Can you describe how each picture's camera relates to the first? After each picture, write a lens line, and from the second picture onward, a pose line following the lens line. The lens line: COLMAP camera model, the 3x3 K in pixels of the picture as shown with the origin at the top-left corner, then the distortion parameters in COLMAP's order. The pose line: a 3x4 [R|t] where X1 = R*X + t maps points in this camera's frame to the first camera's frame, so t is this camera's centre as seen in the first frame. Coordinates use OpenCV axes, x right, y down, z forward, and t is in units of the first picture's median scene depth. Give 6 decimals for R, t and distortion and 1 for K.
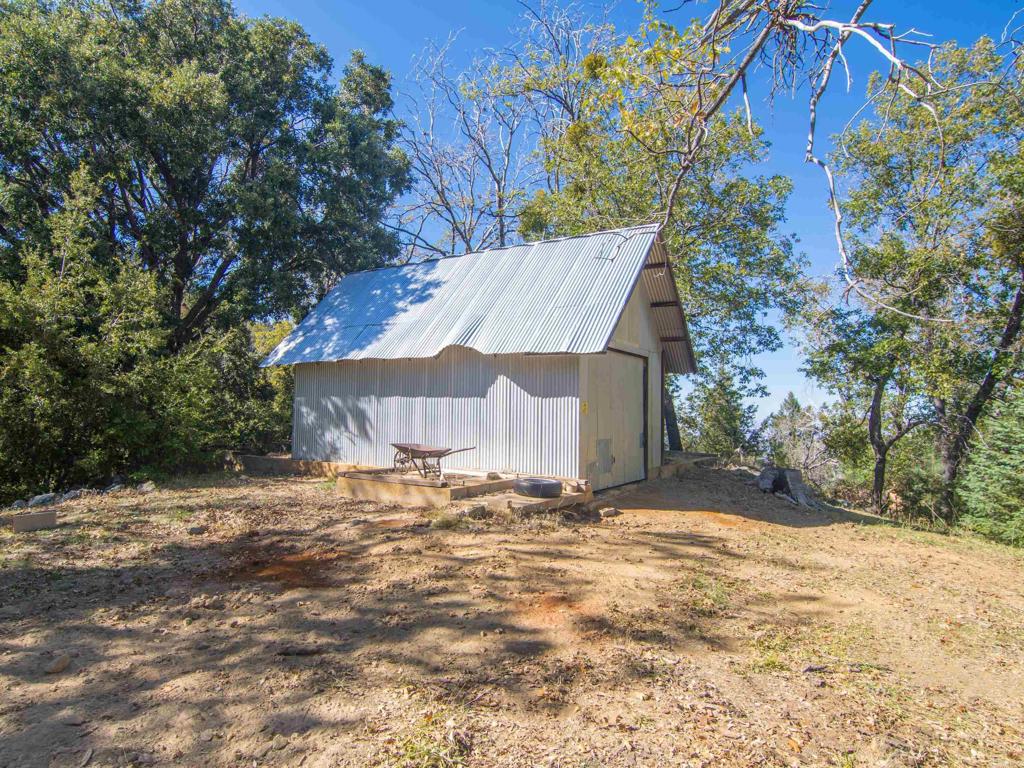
lens RADIAL K [[612.8, 0, 512.0], [0, 612.8, 384.0], [0, 0, 1]] dist [-0.016856, -0.000587]
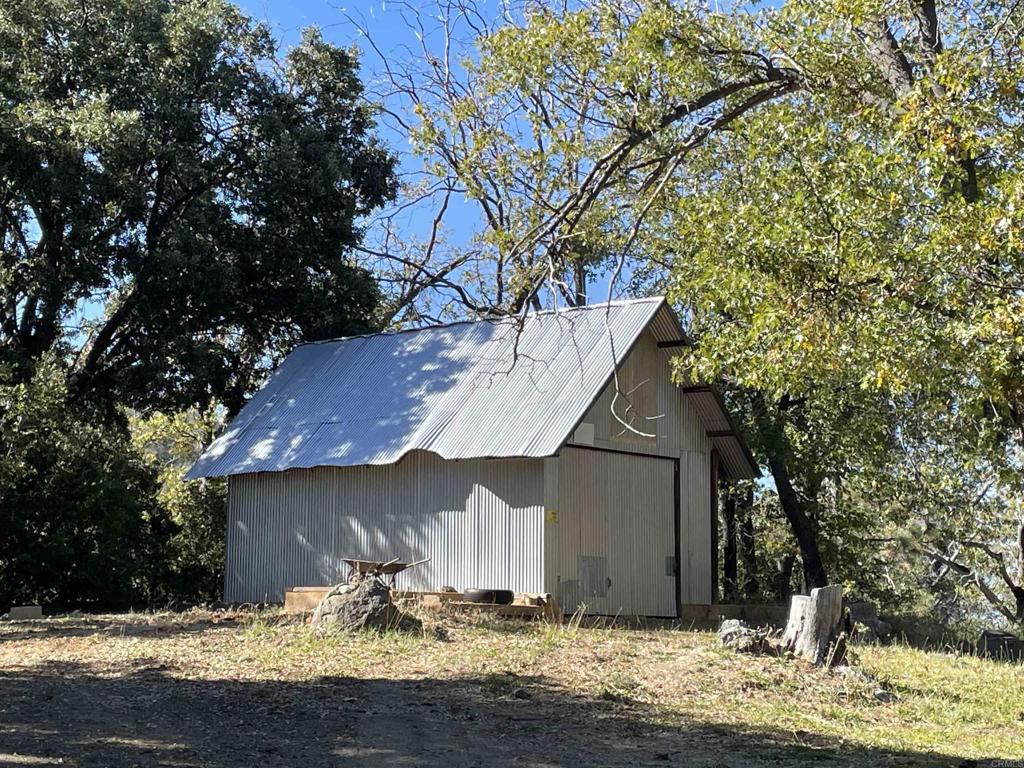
lens RADIAL K [[2021.4, 0, 512.0], [0, 2021.4, 384.0], [0, 0, 1]] dist [-0.030803, -0.096002]
pose [[0.986881, -0.026390, -0.159275, 0.472066], [0.012892, 0.996281, -0.085191, 0.085335], [0.160931, 0.082020, 0.983552, -1.713538]]
